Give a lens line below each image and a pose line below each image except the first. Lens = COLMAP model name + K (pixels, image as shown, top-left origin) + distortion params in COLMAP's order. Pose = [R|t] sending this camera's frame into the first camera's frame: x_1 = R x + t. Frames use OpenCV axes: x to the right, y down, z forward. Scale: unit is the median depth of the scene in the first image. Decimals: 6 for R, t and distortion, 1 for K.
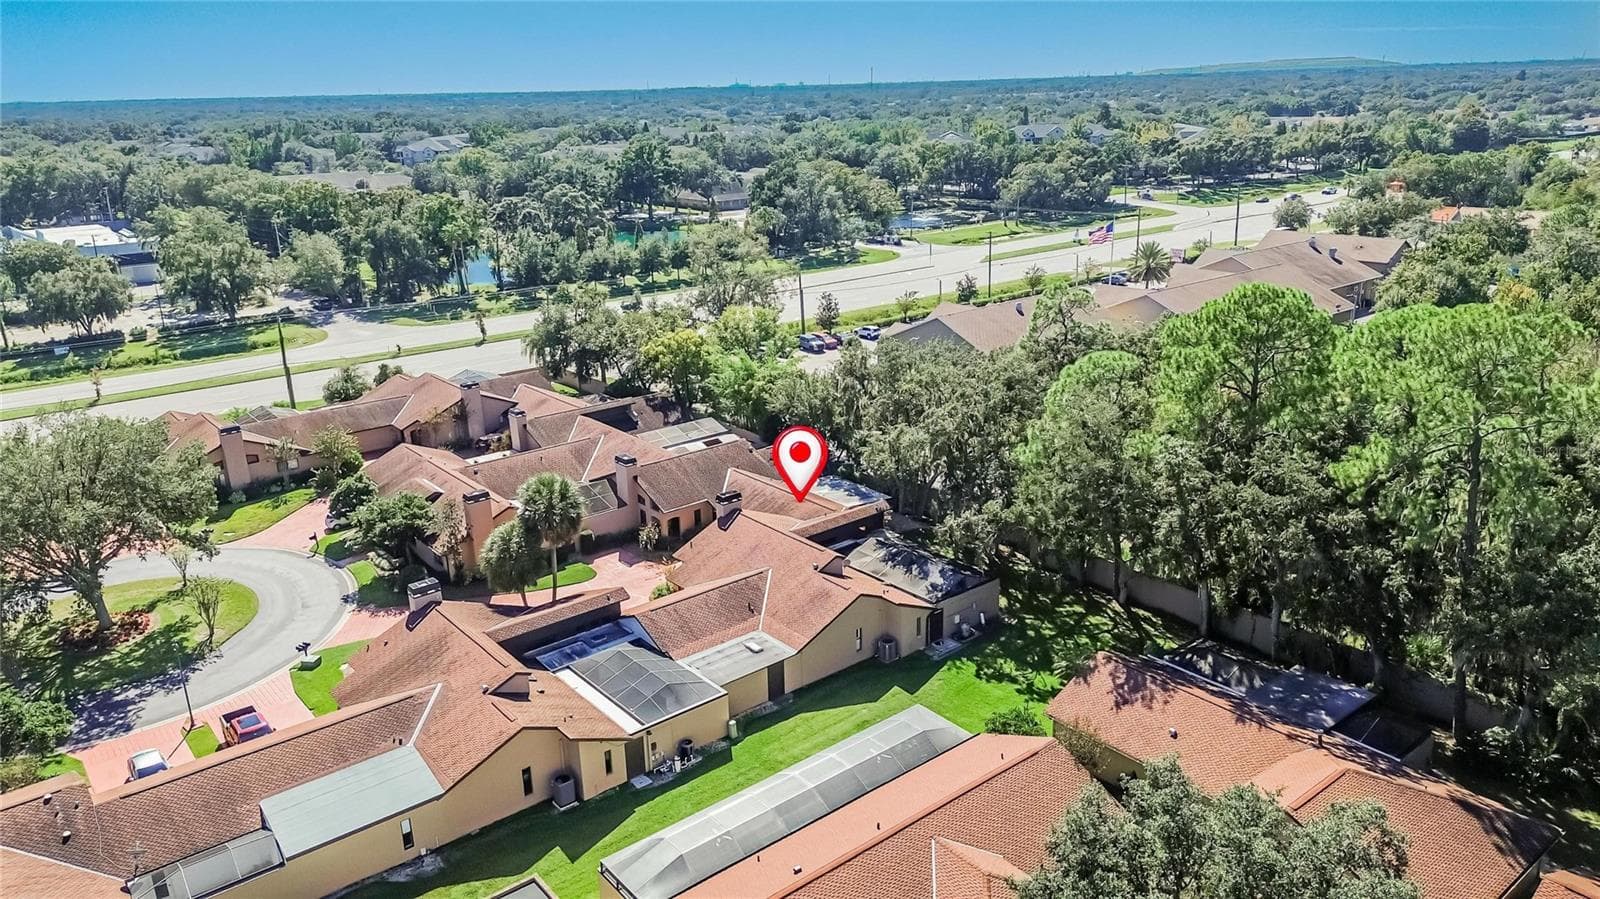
lens RADIAL K [[1132.5, 0, 800.0], [0, 1132.5, 449.5], [0, 0, 1]] dist [0.103370, -0.134131]
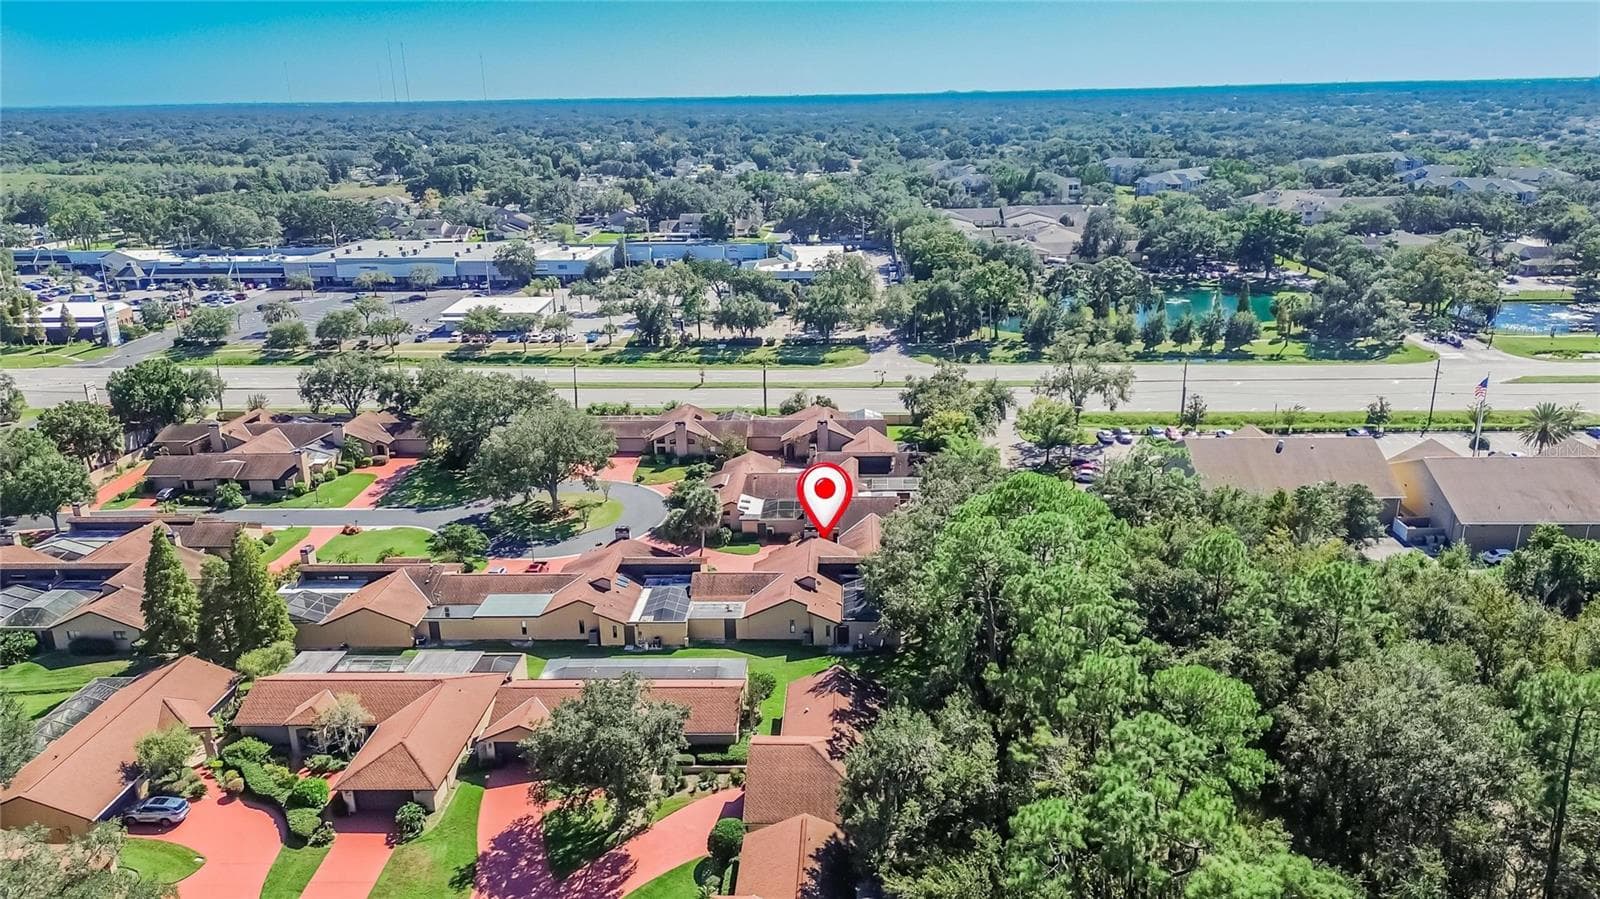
lens RADIAL K [[1132.5, 0, 800.0], [0, 1132.5, 449.5], [0, 0, 1]] dist [0.103370, -0.134131]
pose [[0.746484, 0.210143, -0.631349, 1.007580], [-0.203716, 0.975437, 0.083805, -0.217495], [0.633452, 0.066057, 0.770957, -0.287892]]
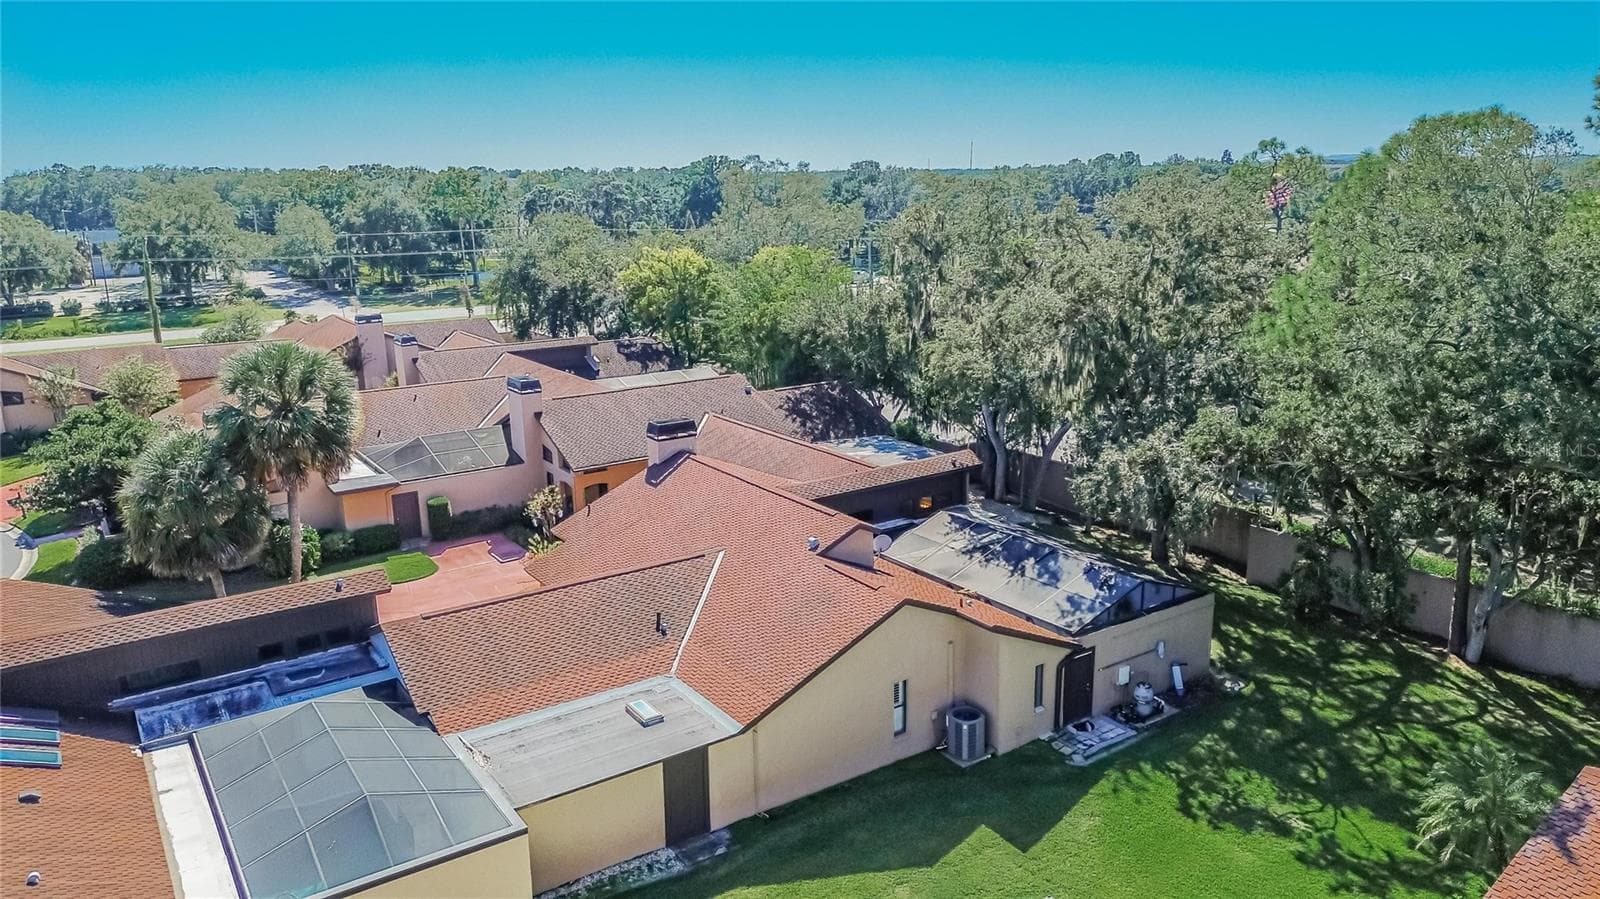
lens RADIAL K [[1133.3, 0, 802.9], [0, 1133.3, 449.6], [0, 0, 1]] dist [0.055991, -0.065066]
pose [[0.996464, 0.031030, -0.078077, 0.043141], [-0.036660, 0.996749, -0.071742, 0.095874], [0.075597, 0.074351, 0.994363, 0.527435]]
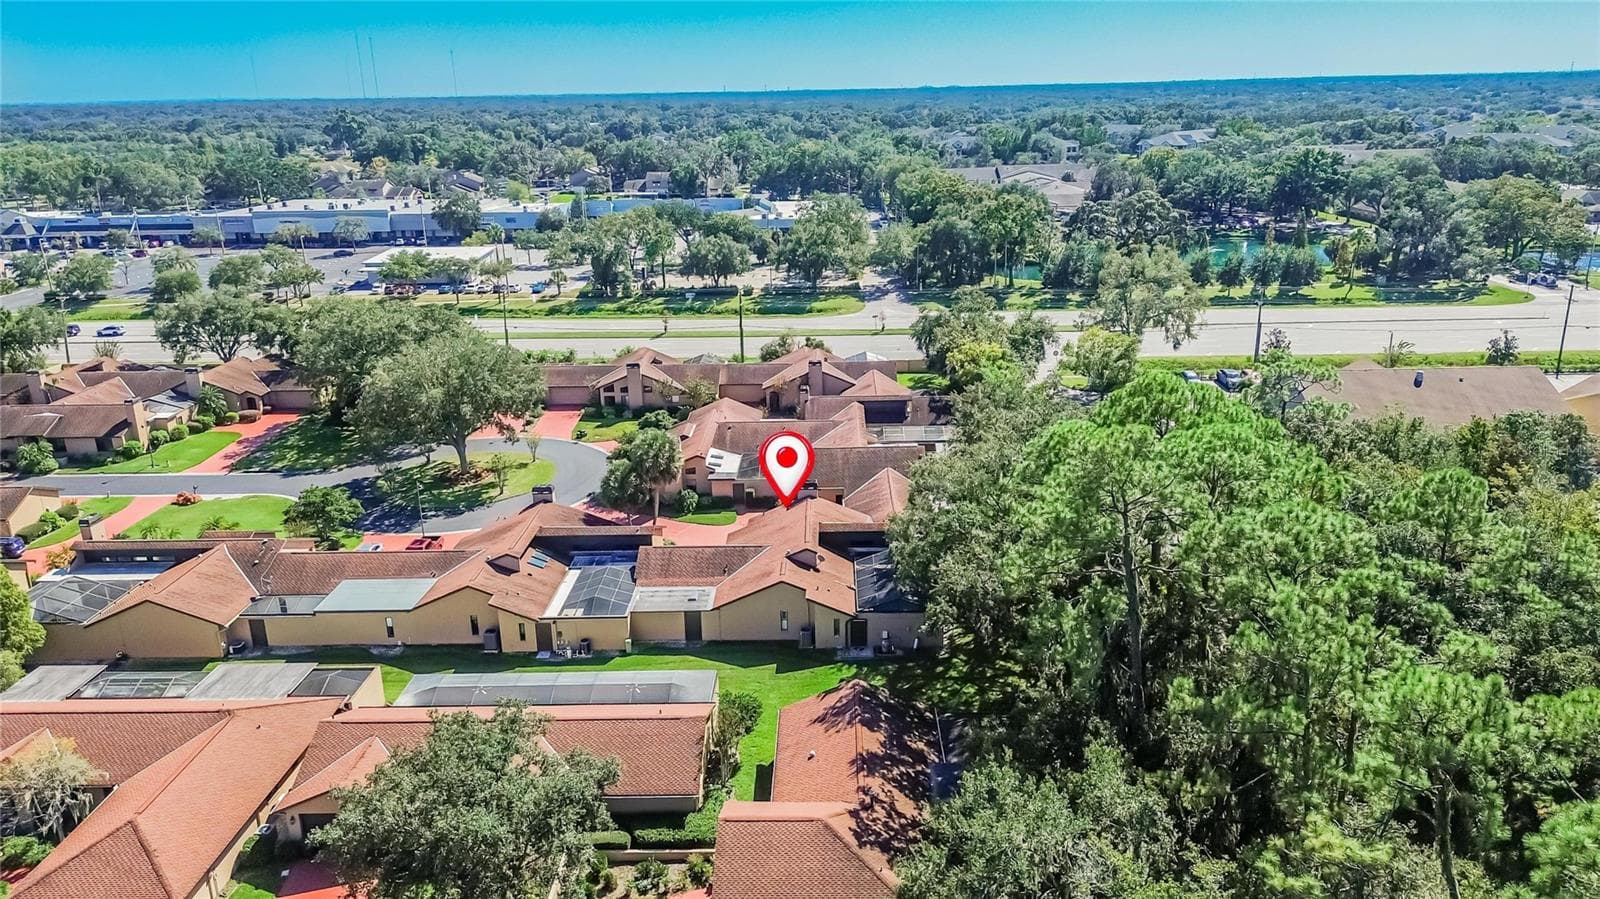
lens RADIAL K [[1132.5, 0, 800.0], [0, 1132.5, 449.5], [0, 0, 1]] dist [0.103370, -0.134131]
pose [[0.760384, 0.205167, -0.616217, 0.696201], [-0.197797, 0.976876, 0.081173, -0.092271], [0.618622, 0.060163, 0.783382, 0.094944]]
